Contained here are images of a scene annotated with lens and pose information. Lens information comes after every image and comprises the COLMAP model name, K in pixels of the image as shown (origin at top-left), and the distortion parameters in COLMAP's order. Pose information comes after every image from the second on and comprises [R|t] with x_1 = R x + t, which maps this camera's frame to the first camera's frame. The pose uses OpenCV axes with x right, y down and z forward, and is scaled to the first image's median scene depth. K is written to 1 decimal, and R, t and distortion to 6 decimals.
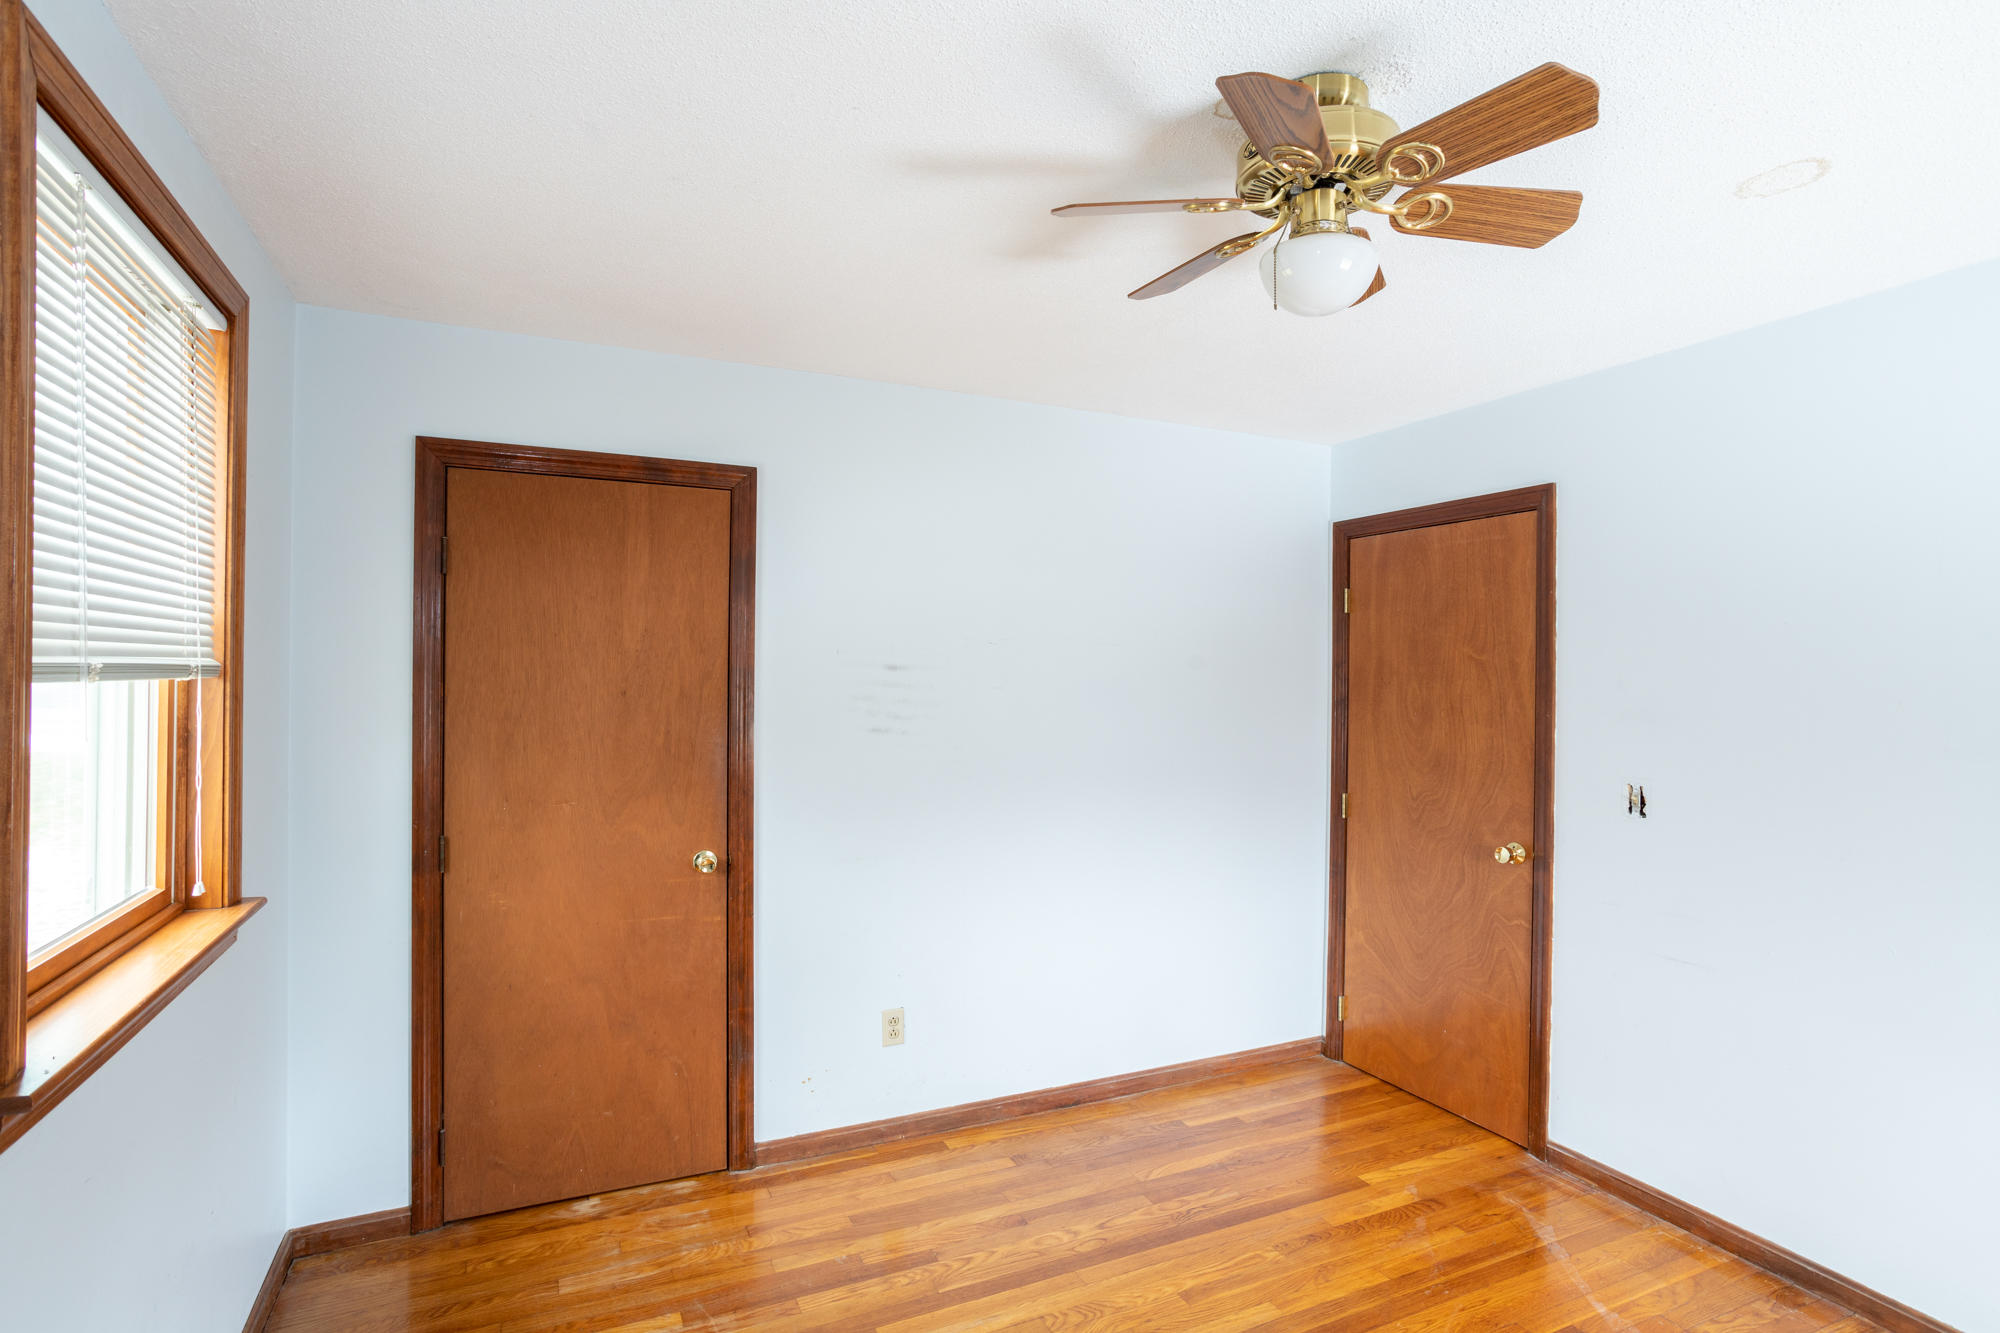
lens RADIAL K [[979.4, 0, 995.6], [0, 979.4, 655.8], [0, 0, 1]] dist [-0.034379, 0.039796]
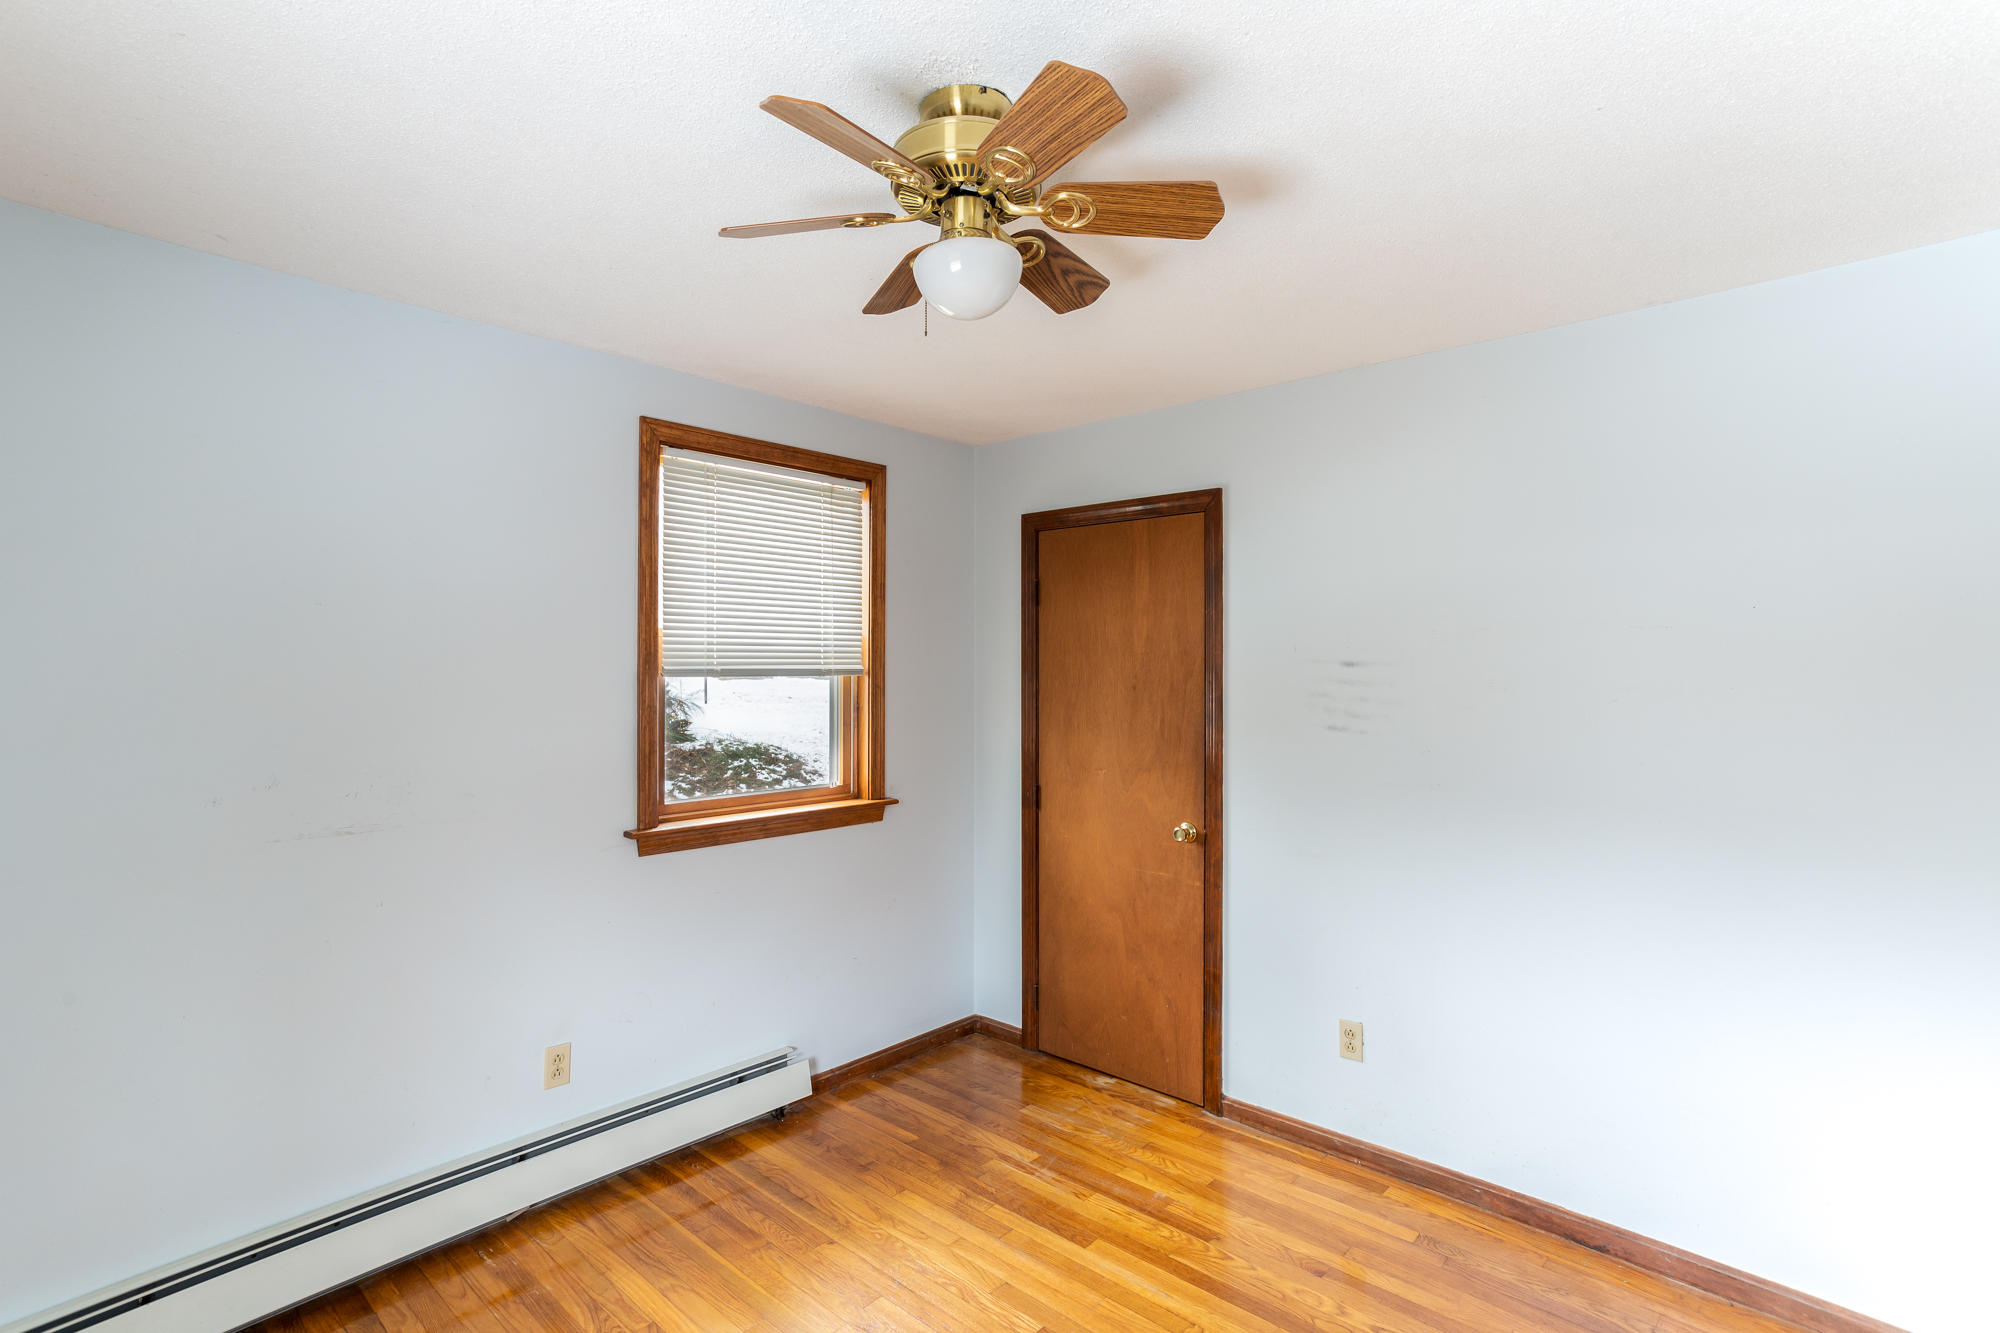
lens RADIAL K [[981.1, 0, 1006.4], [0, 981.1, 640.5], [0, 0, 1]] dist [-0.000437, 0.040138]
pose [[0.409821, -0.034320, -0.911520, 0.718898], [0.024433, 0.999346, -0.026642, 0.007268], [0.911839, -0.011353, 0.410391, 0.332458]]
